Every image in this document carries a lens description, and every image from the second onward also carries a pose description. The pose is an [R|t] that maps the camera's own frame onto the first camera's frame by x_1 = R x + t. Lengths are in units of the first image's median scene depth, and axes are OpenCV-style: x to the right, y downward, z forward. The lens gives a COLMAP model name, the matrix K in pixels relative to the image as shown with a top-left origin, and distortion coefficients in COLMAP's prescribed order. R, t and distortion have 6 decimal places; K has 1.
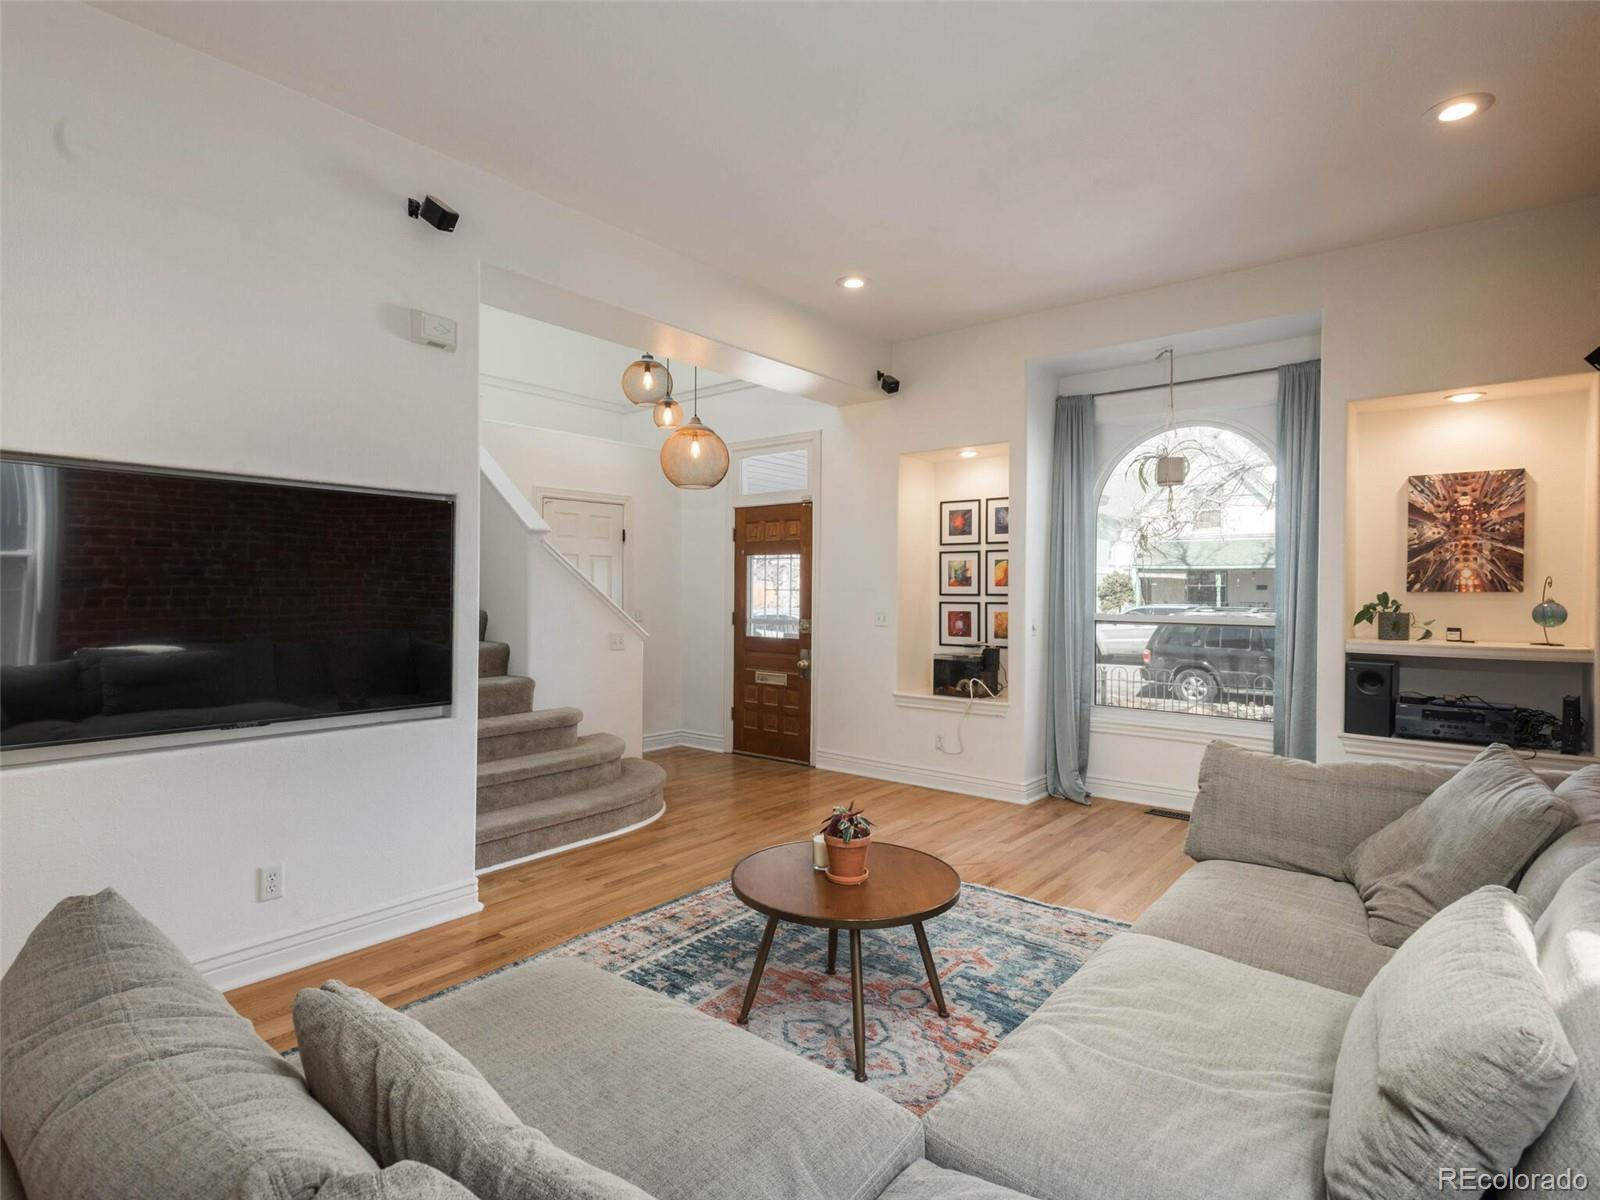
lens RADIAL K [[839.3, 0, 792.7], [0, 839.3, 610.9], [0, 0, 1]] dist [0.021326, -0.007828]
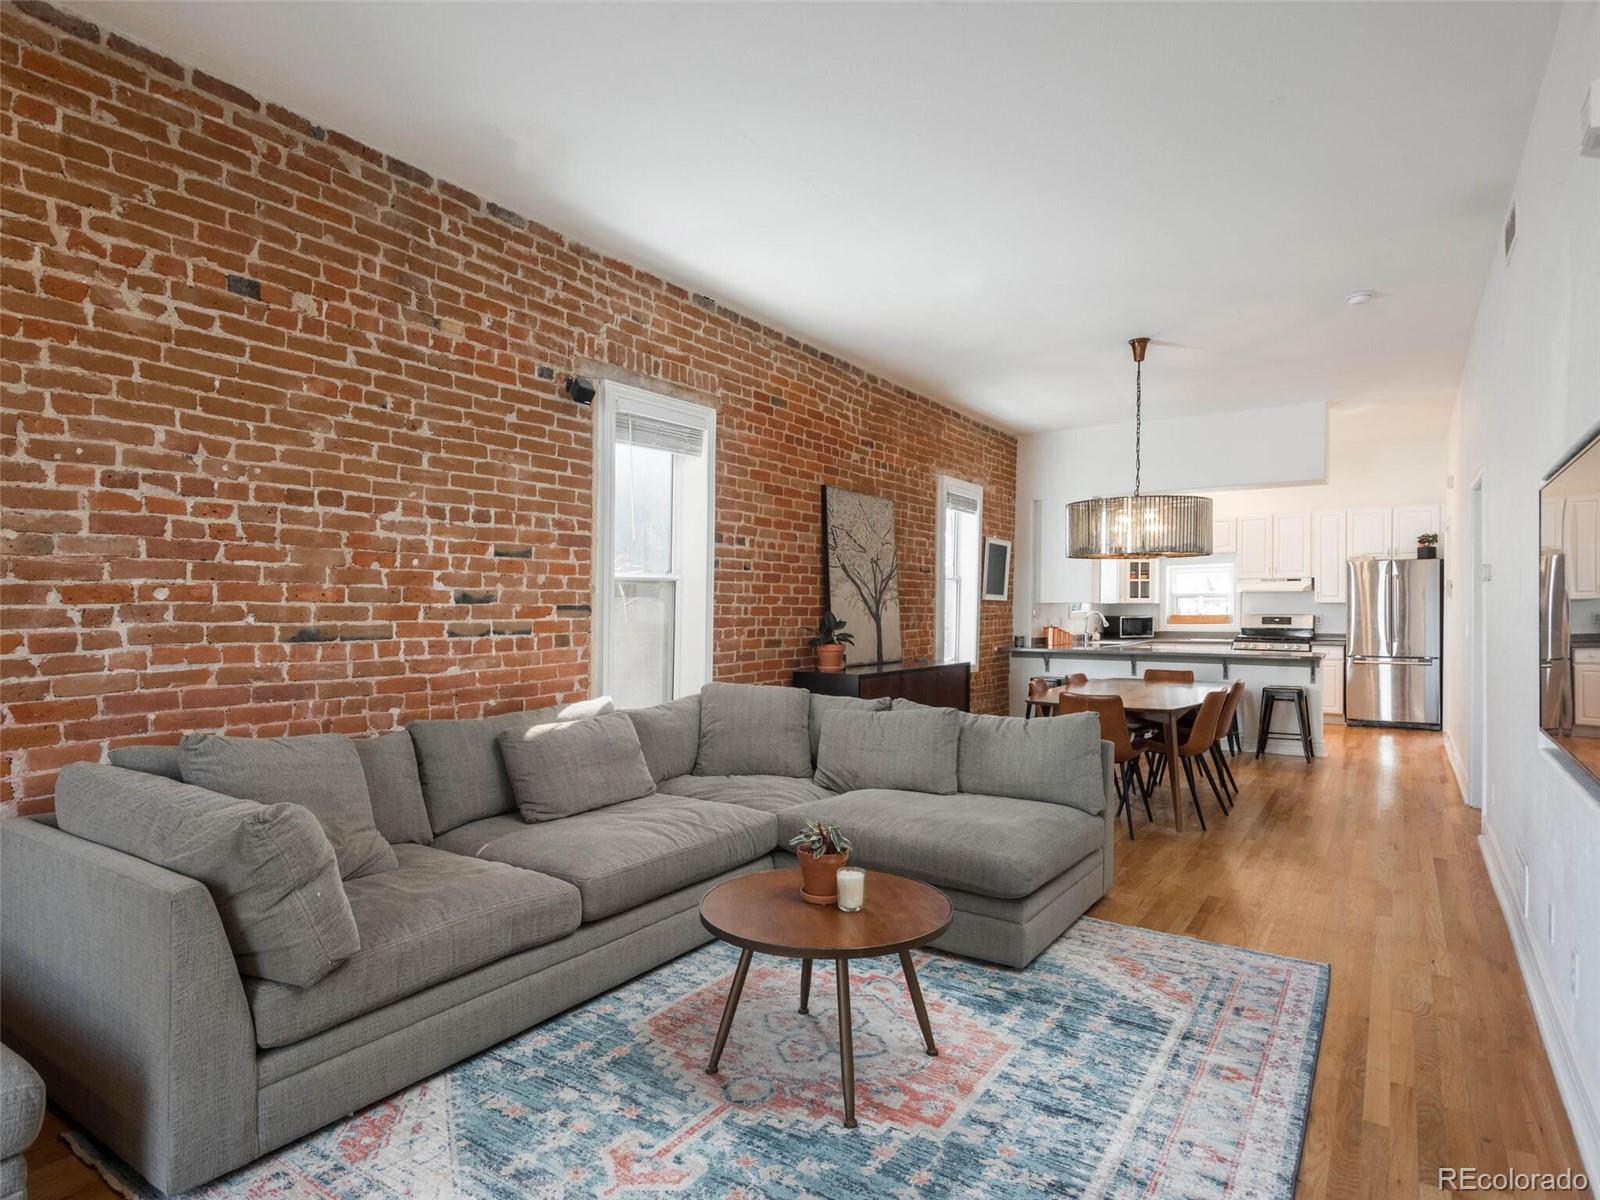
lens RADIAL K [[889.4, 0, 790.0], [0, 889.4, 612.7], [0, 0, 1]] dist [0.012654, -0.008397]
pose [[-0.996496, -0.005387, -0.083469, 0.096731], [-0.007834, 0.999548, 0.029020, -0.013407], [0.083275, 0.029572, -0.996088, 1.038913]]
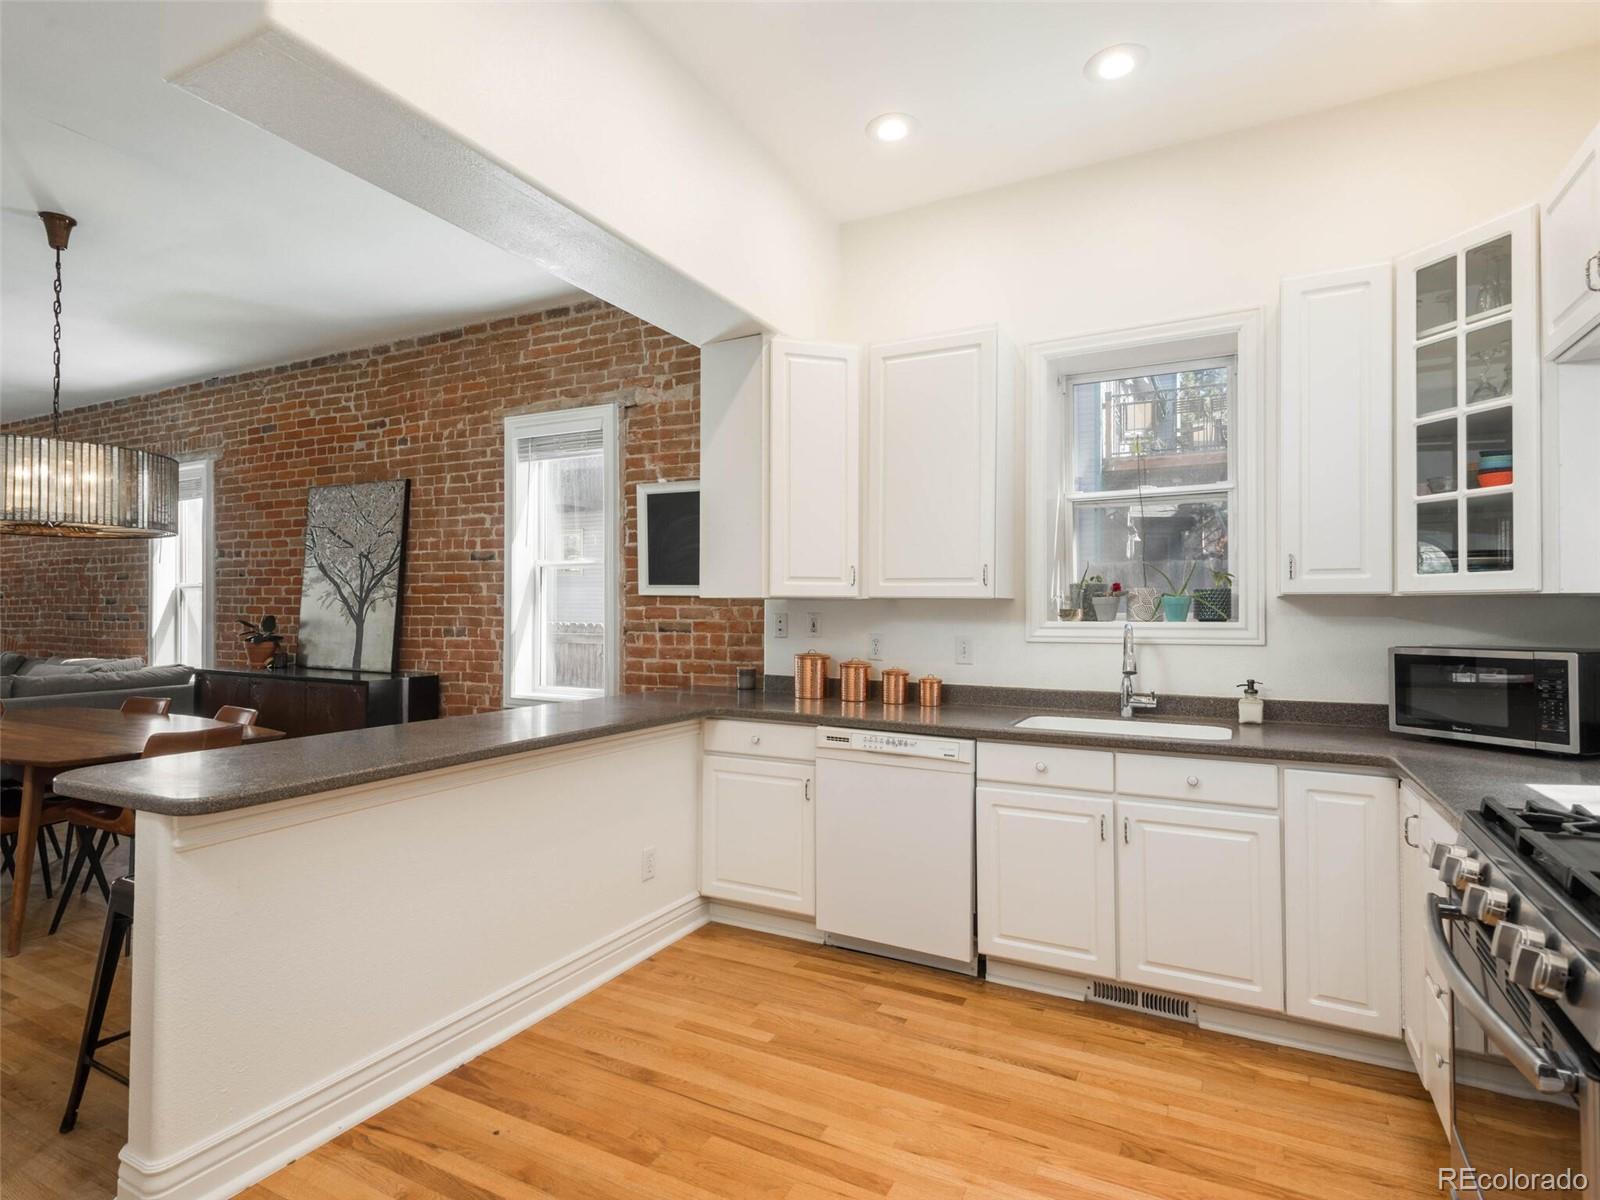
lens RADIAL K [[839.3, 0, 787.0], [0, 839.3, 600.6], [0, 0, 1]] dist [0.021326, -0.007828]
pose [[-0.191318, 0.006763, 0.981505, -1.381075], [0.015402, 0.999874, -0.003888, 0.021013], [-0.981407, 0.014374, -0.191398, -0.647069]]
